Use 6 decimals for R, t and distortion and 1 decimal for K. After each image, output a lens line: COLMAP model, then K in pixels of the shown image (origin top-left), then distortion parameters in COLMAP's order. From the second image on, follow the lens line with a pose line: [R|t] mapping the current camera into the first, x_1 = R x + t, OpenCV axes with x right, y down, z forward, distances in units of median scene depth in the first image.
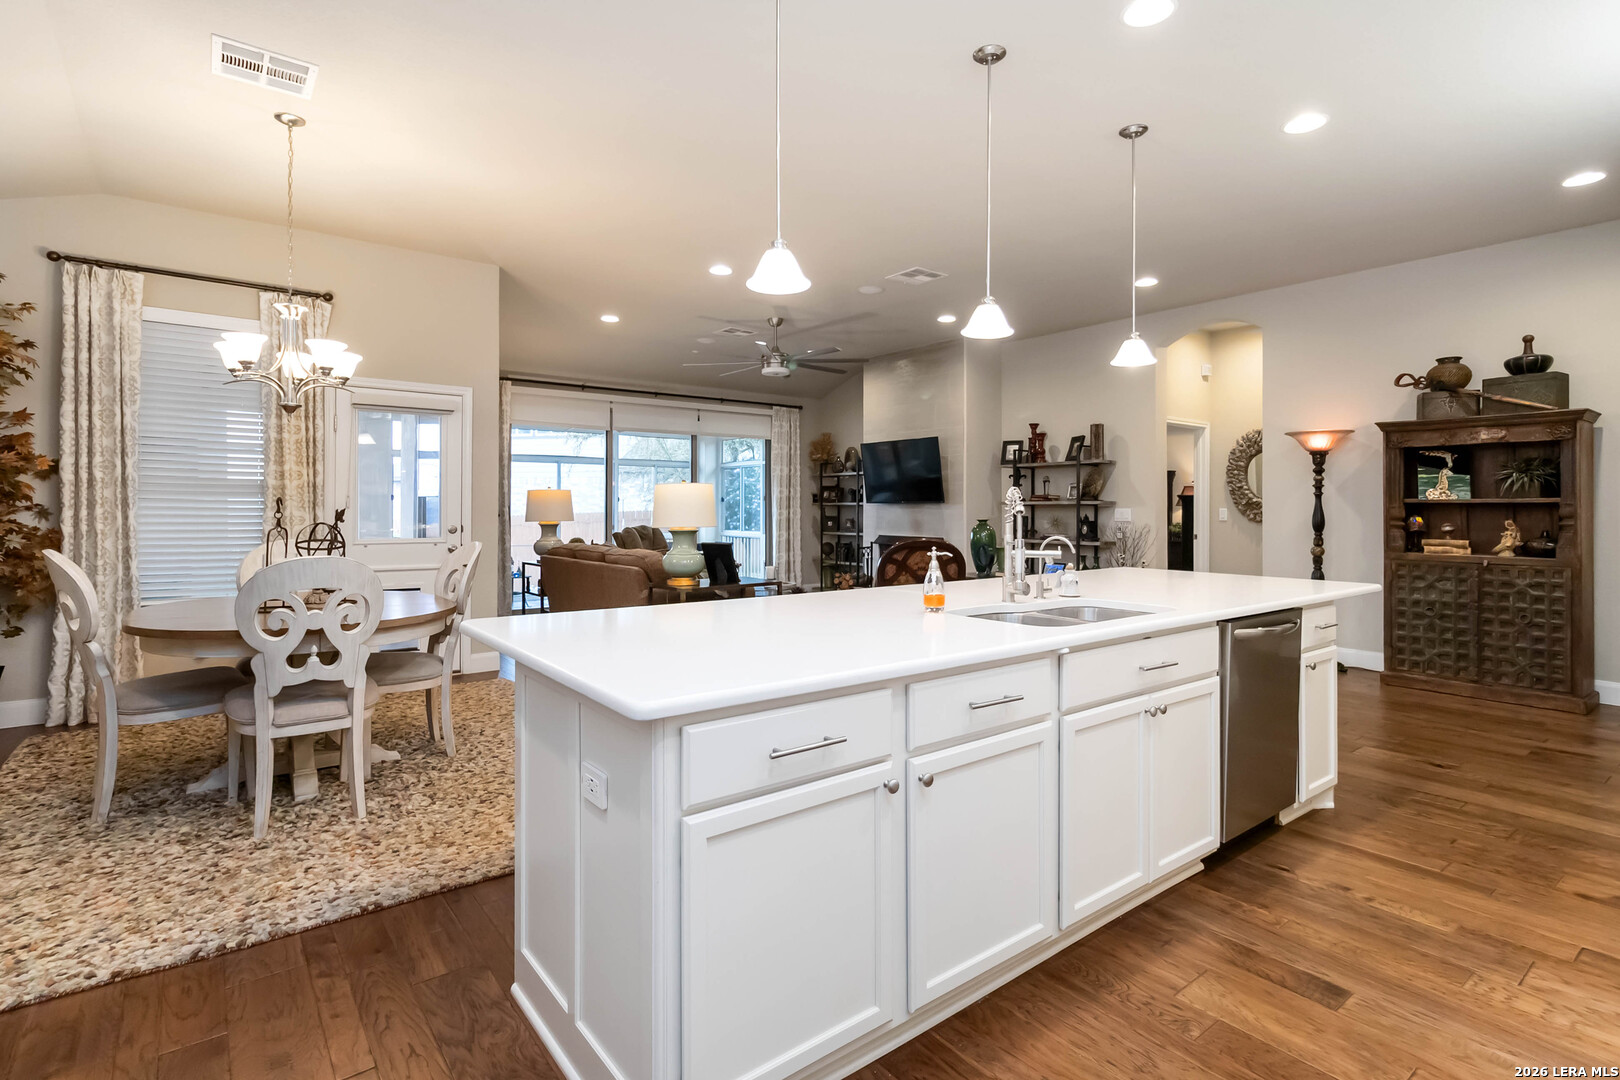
lens RADIAL K [[788.7, 0, 809.1], [0, 788.7, 511.8], [0, 0, 1]] dist [-0.000365, -0.000164]
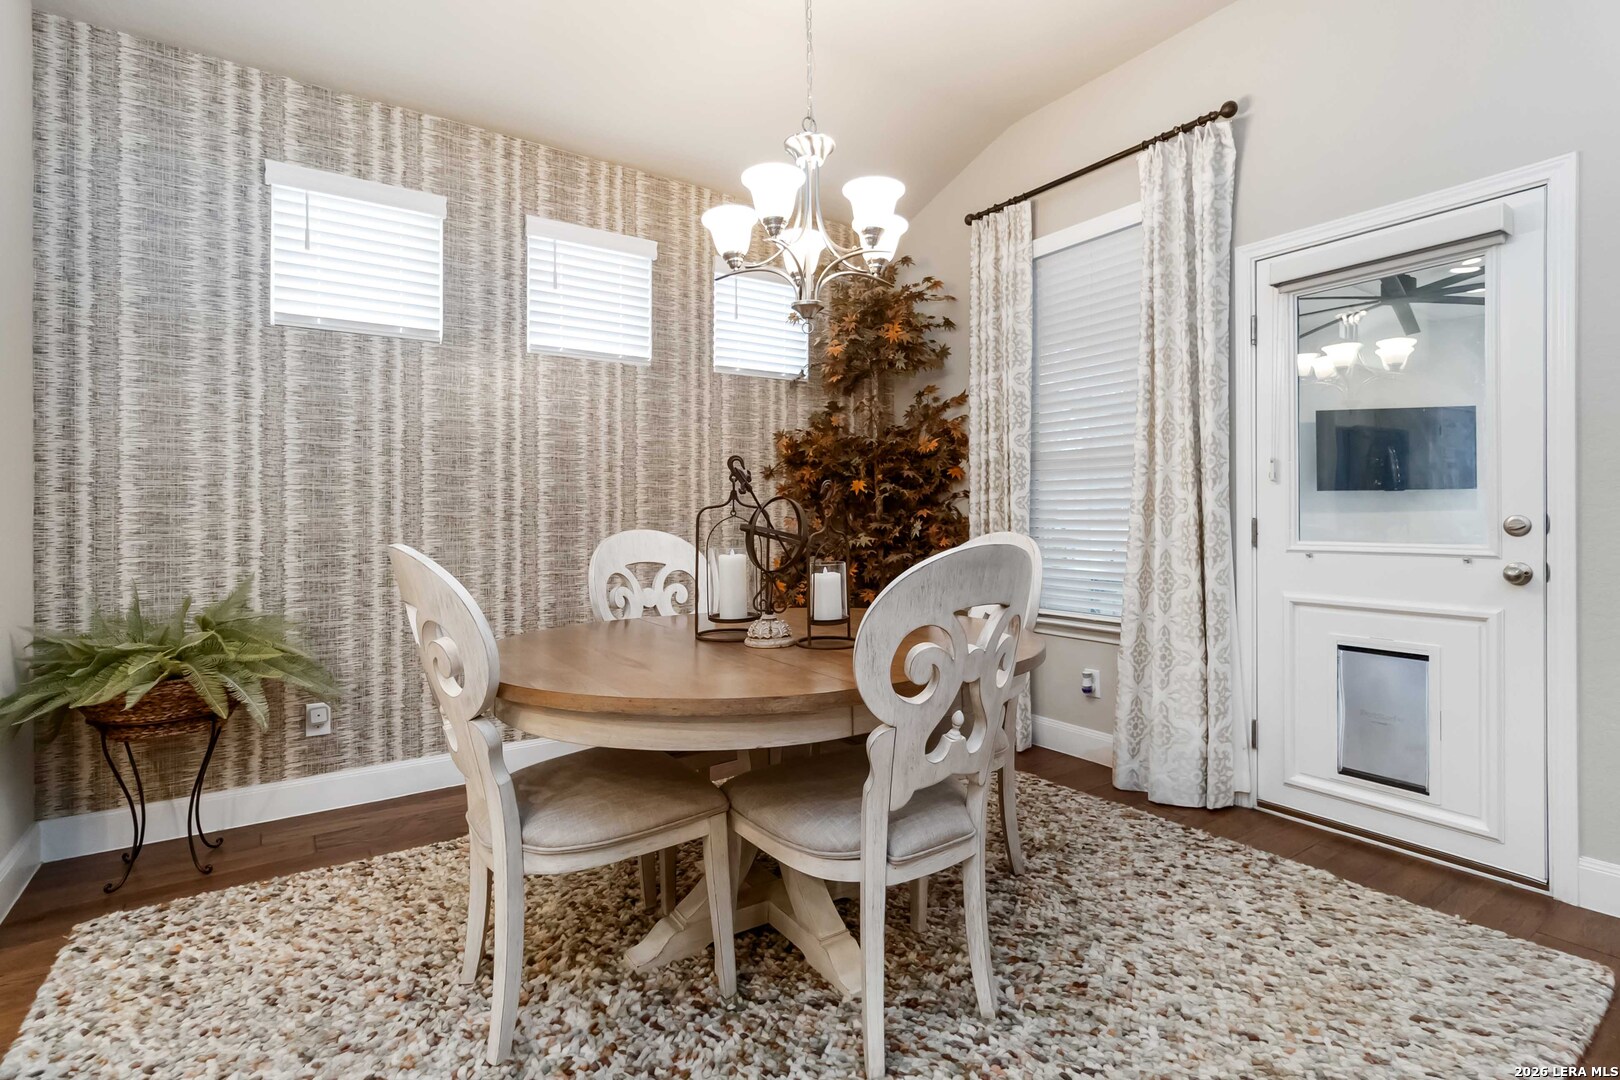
lens RADIAL K [[778.6, 0, 817.1], [0, 778.6, 516.6], [0, 0, 1]] dist [0.001721, 0.000888]
pose [[-0.048512, -0.003600, -0.998816, -0.041135], [0.001328, 0.999992, -0.003669, 0.020800], [0.998822, -0.001504, -0.048507, 0.735705]]
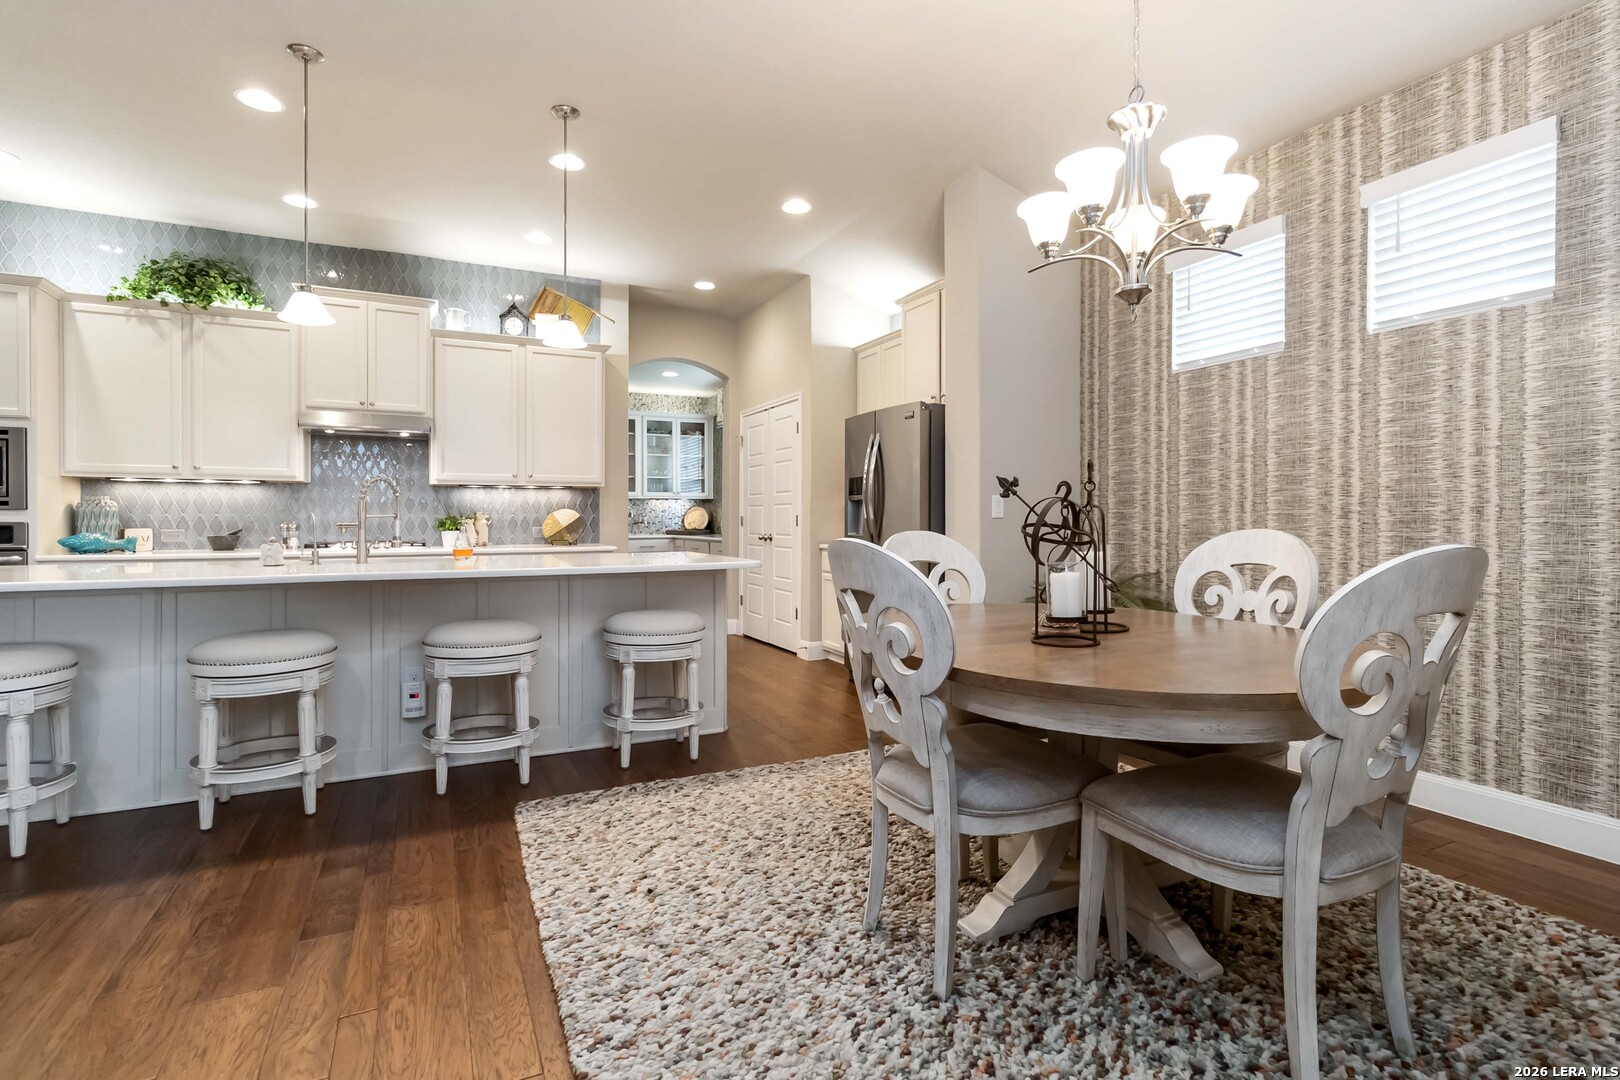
lens RADIAL K [[782.1, 0, 817.9], [0, 782.1, 521.5], [0, 0, 1]] dist [0.001868, 0.001559]
pose [[-0.979711, -0.001618, 0.200410, -0.391350], [-0.000184, 0.999974, 0.007175, 0.019555], [-0.200417, 0.006992, -0.979686, 1.139760]]
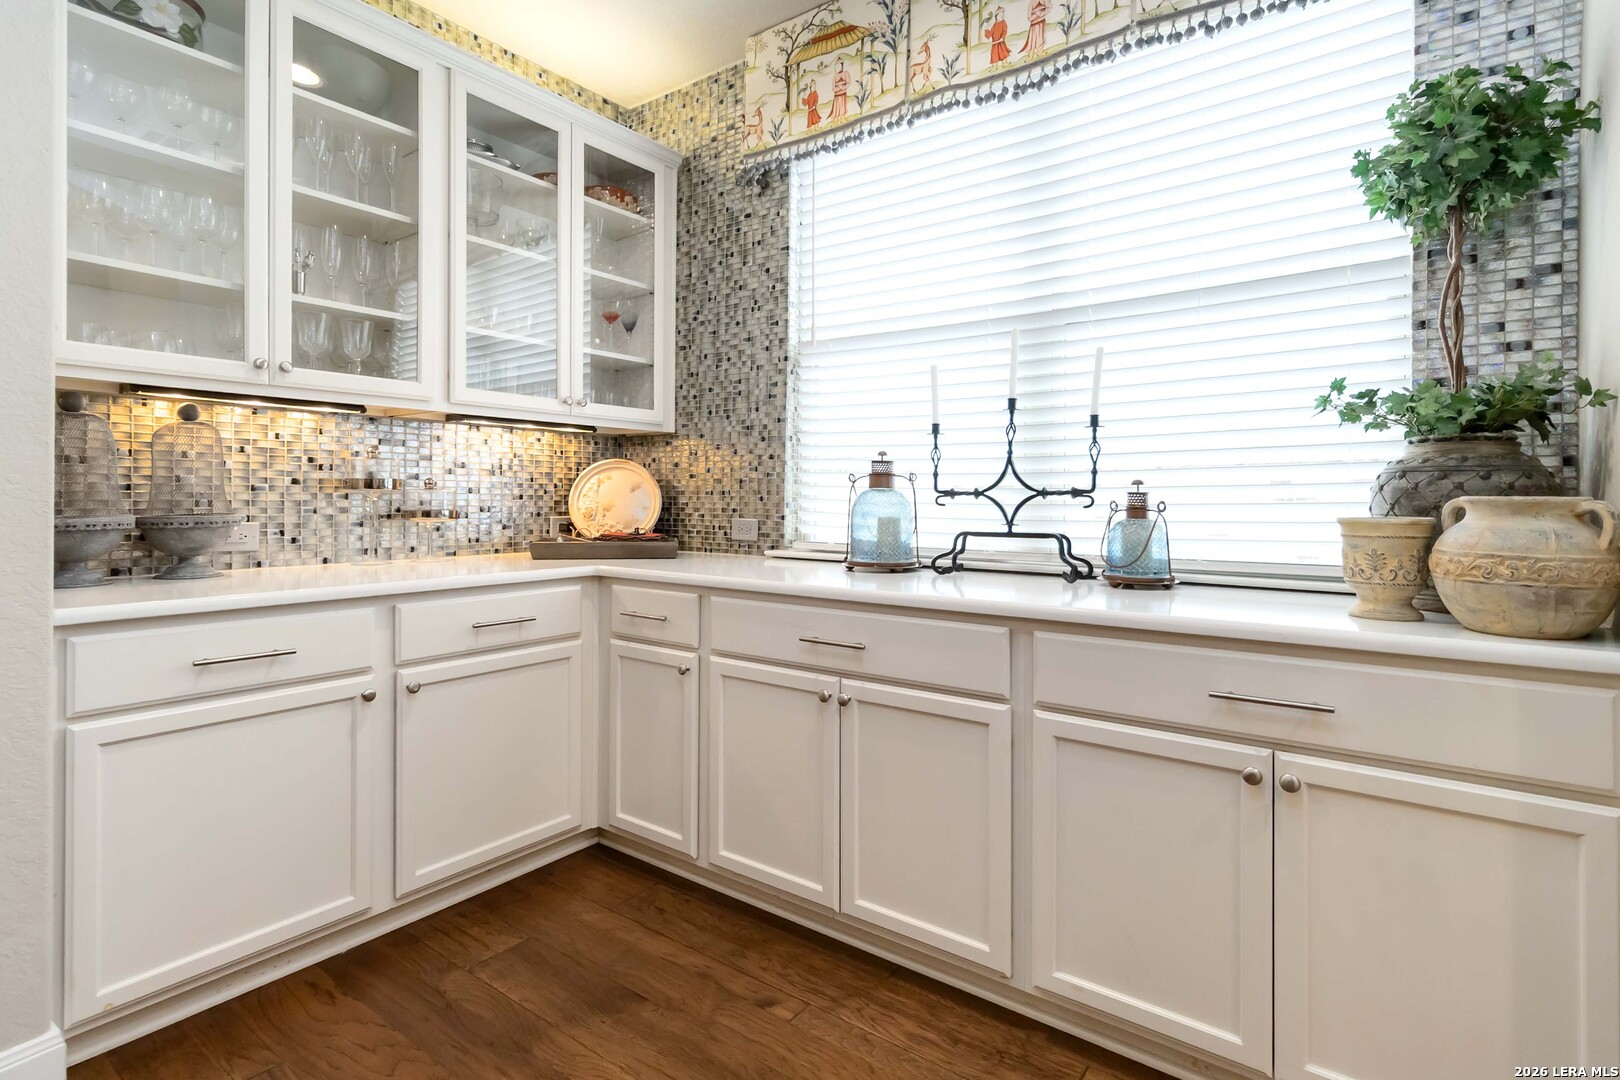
lens RADIAL K [[795.5, 0, 810.7], [0, 795.5, 497.3], [0, 0, 1]] dist [0.005551, 0.000479]
pose [[-0.964161, -0.007467, -0.265212, 0.339738], [-0.008304, 0.999963, 0.002035, 0.023635], [0.265187, 0.004164, -0.964188, -0.156580]]
